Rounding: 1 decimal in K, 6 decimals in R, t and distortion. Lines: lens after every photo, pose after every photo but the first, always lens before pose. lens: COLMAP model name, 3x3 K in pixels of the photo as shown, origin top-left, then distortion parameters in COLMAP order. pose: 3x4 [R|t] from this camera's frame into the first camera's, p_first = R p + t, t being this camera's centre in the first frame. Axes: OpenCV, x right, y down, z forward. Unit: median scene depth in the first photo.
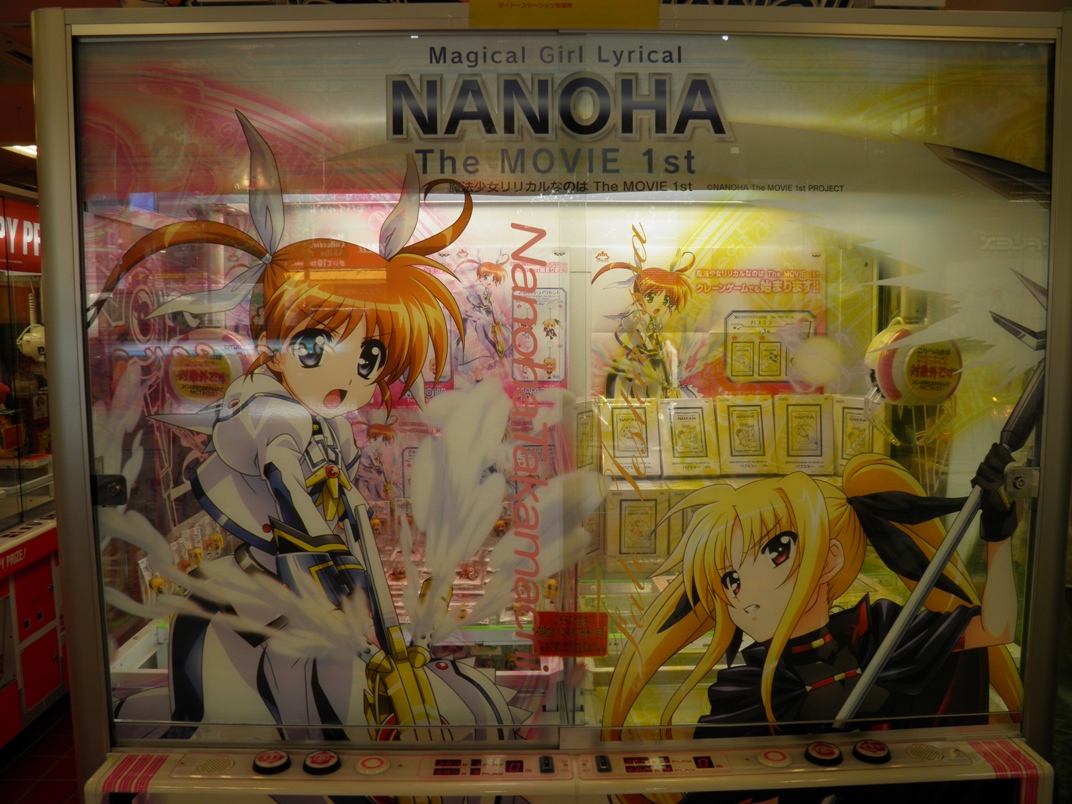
lens RADIAL K [[888.8, 0, 534.2], [0, 888.8, 400.7], [0, 0, 1]] dist [-0.108965, 0.009409]
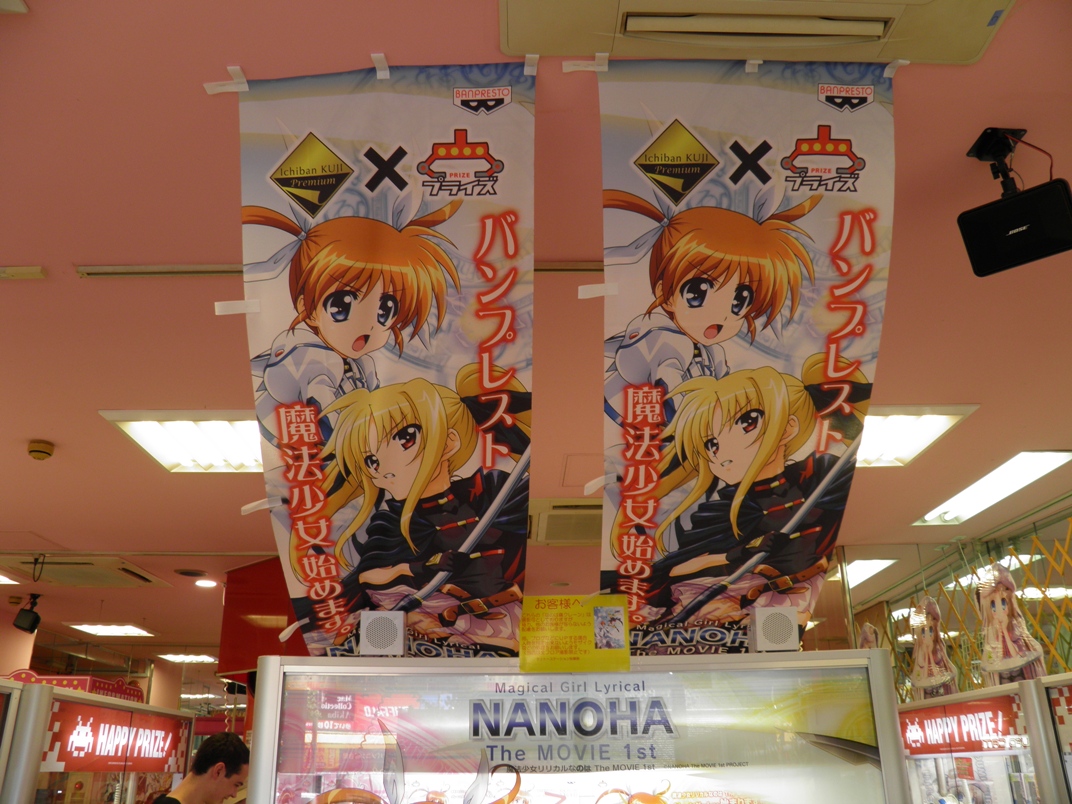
lens RADIAL K [[888.8, 0, 539.1], [0, 888.8, 402.6], [0, 0, 1]] dist [-0.108965, 0.009409]
pose [[0.999969, -0.005274, 0.005768, -0.042285], [0.007382, 0.879841, -0.475211, -0.071433], [-0.002569, 0.475239, 0.879853, -0.753372]]
